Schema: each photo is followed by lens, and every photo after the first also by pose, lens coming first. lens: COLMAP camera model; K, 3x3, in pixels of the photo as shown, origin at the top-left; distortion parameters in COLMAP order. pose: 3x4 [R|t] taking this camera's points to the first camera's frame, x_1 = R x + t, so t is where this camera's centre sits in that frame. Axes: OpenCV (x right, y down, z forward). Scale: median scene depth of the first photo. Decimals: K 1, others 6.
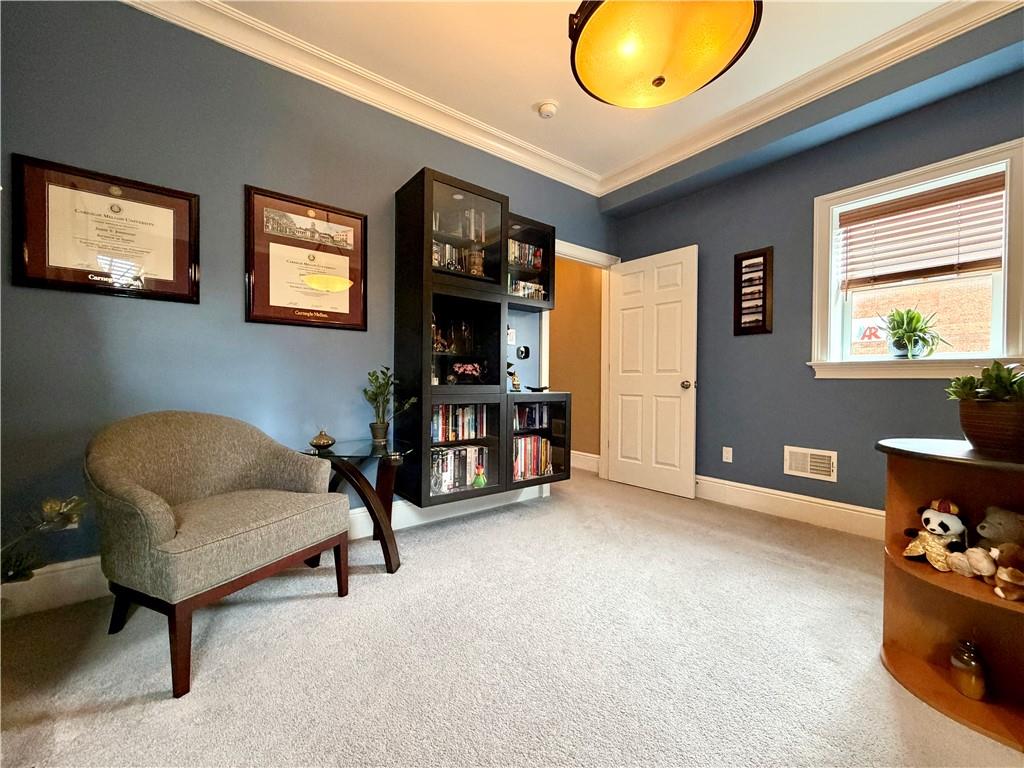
lens RADIAL K [[411.3, 0, 512.0], [0, 411.3, 384.0], [0, 0, 1]] dist [0.000457, -0.000167]
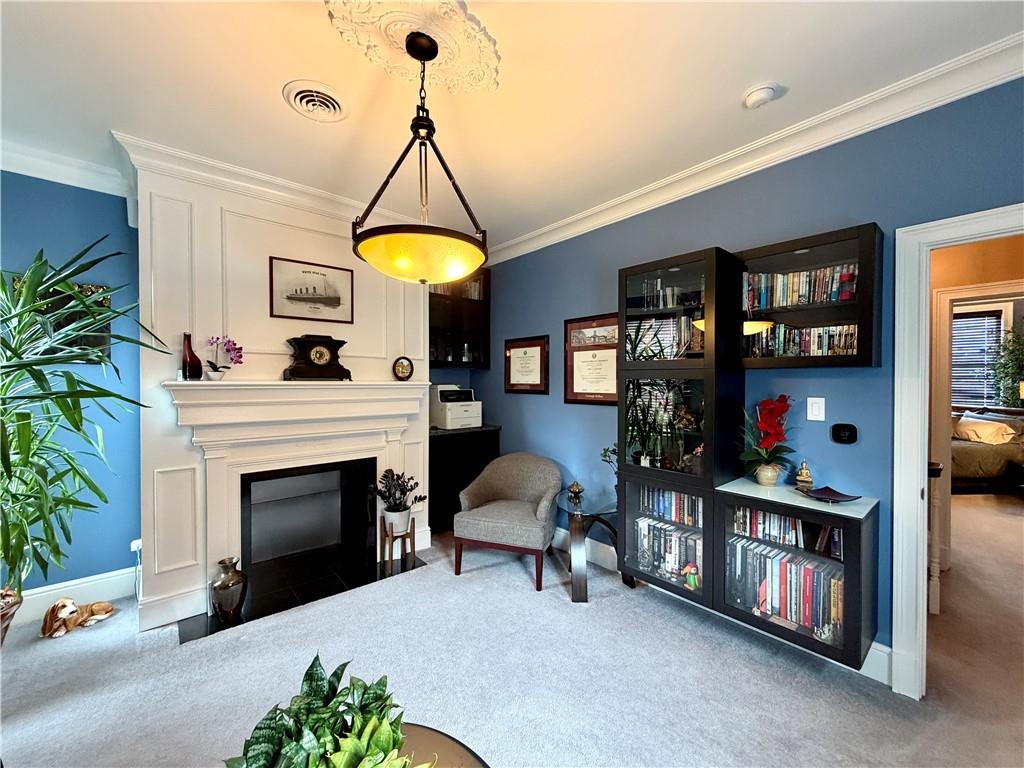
lens RADIAL K [[411.3, 0, 512.0], [0, 411.3, 384.0], [0, 0, 1]] dist [0.000457, -0.000167]
pose [[0.051921, 0.002673, -0.998648, 0.885068], [-0.007698, 0.999968, 0.002276, -0.209060], [0.998622, 0.007569, 0.051940, 0.638953]]
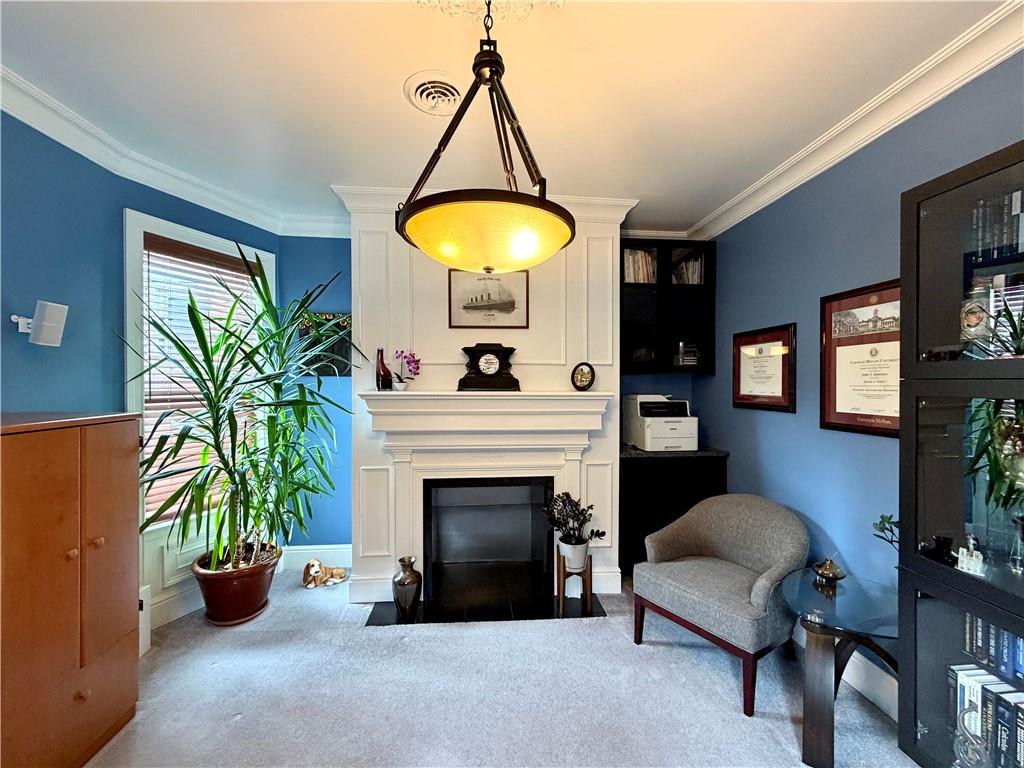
lens RADIAL K [[431.6, 0, 512.2], [0, 431.6, 384.8], [0, 0, 1]] dist [0.001641, 0.000128]
pose [[-0.545338, -0.001621, -0.838215, 0.630462], [-0.010108, 0.999938, 0.004643, -0.234961], [0.838155, 0.011004, -0.545321, 0.852030]]
